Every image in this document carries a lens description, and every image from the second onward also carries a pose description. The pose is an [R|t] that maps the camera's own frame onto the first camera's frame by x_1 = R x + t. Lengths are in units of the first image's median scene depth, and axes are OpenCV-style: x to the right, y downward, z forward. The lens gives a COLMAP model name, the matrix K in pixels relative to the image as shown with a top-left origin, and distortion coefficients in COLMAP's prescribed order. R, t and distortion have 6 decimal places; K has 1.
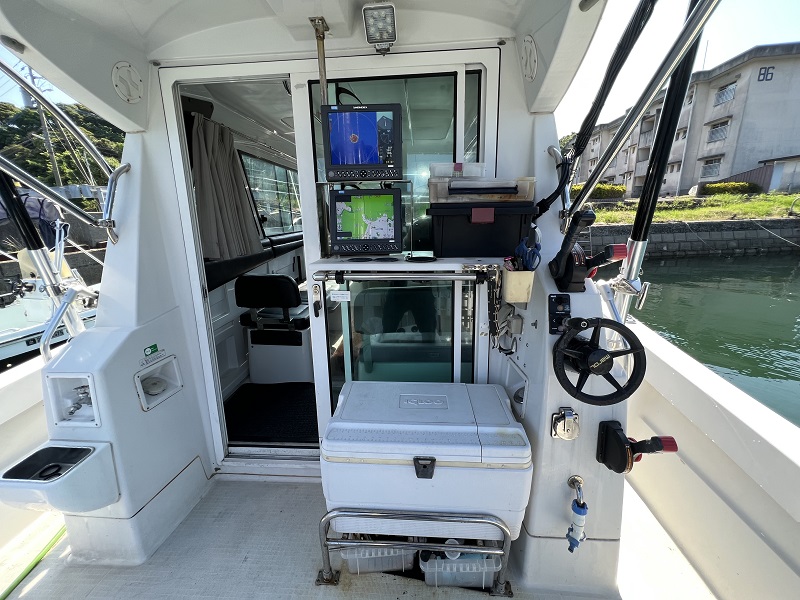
lens RADIAL K [[321.4, 0, 399.2], [0, 321.4, 293.1], [0, 0, 1]] dist [0.000489, 0.000012]
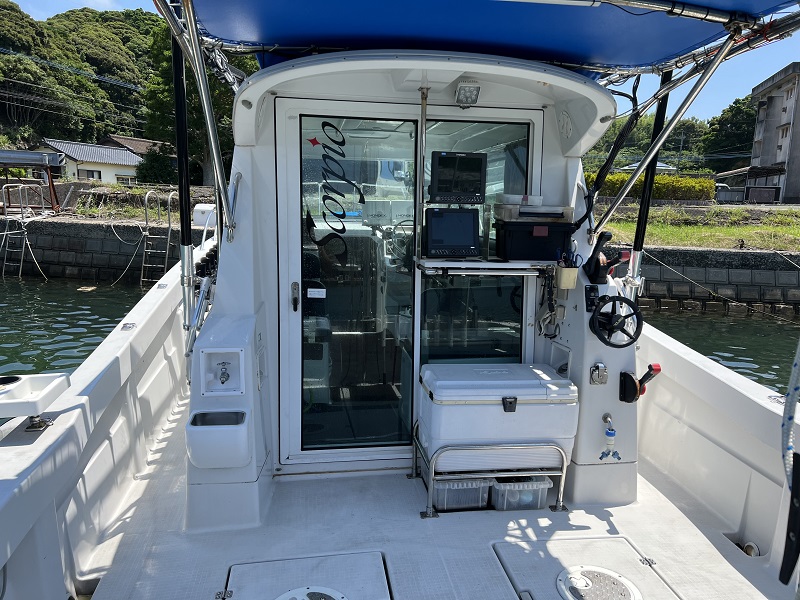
lens RADIAL K [[610.5, 0, 400.4], [0, 610.5, 303.1], [0, 0, 1]] dist [0.072092, -0.000435]
pose [[0.974349, 0.011027, 0.224772, -0.995599], [0.009261, 0.995988, -0.089008, 0.327489], [-0.224852, 0.088807, 0.970338, -1.546367]]
